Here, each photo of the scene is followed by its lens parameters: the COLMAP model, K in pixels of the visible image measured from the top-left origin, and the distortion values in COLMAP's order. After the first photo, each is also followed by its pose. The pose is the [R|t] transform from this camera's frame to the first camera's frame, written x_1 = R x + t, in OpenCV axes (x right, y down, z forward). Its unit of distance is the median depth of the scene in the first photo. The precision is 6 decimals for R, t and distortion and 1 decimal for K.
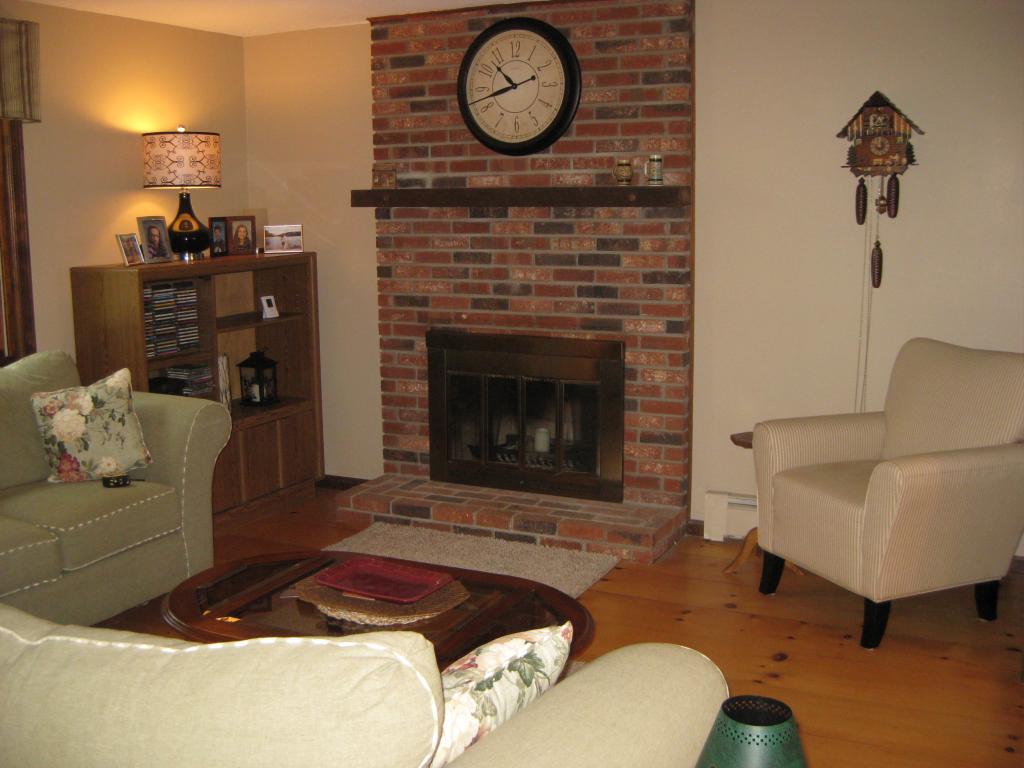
lens RADIAL K [[1147.2, 0, 516.5], [0, 1147.2, 377.5], [0, 0, 1]] dist [-0.118774, 0.000000]
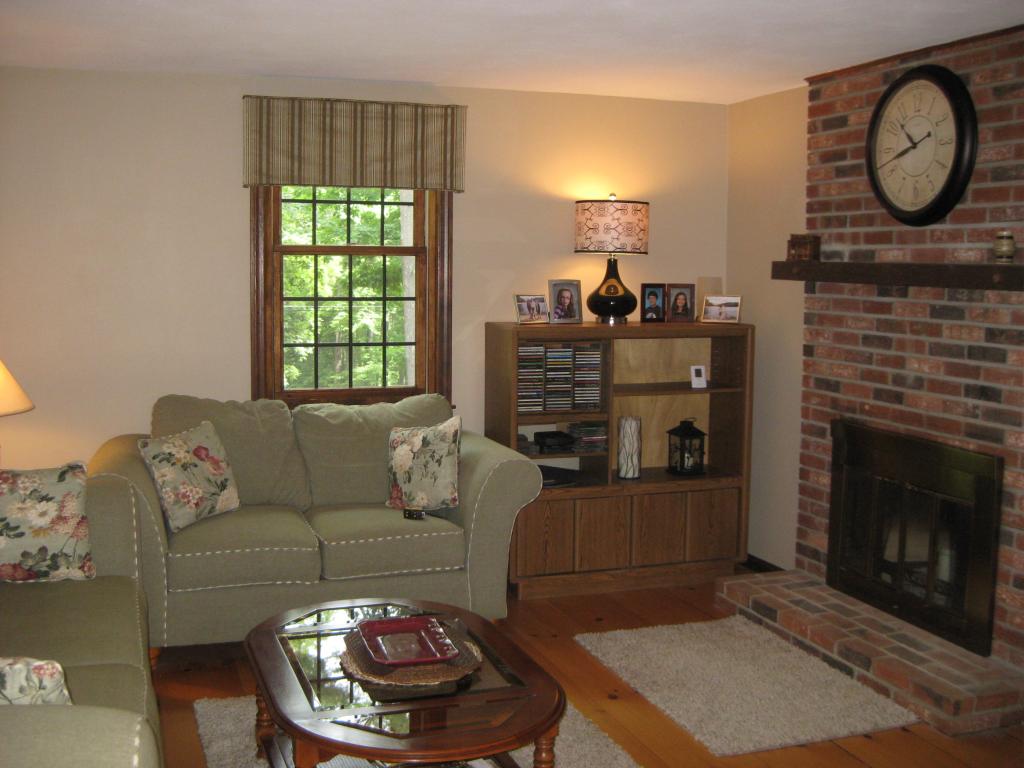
lens RADIAL K [[1147.2, 0, 517.1], [0, 1147.2, 393.8], [0, 0, 1]] dist [-0.118774, 0.000000]
pose [[0.709339, 0.097521, -0.698089, 0.390468], [-0.129217, 0.991590, 0.007223, -0.036903], [0.692923, 0.085082, 0.715974, 0.198590]]
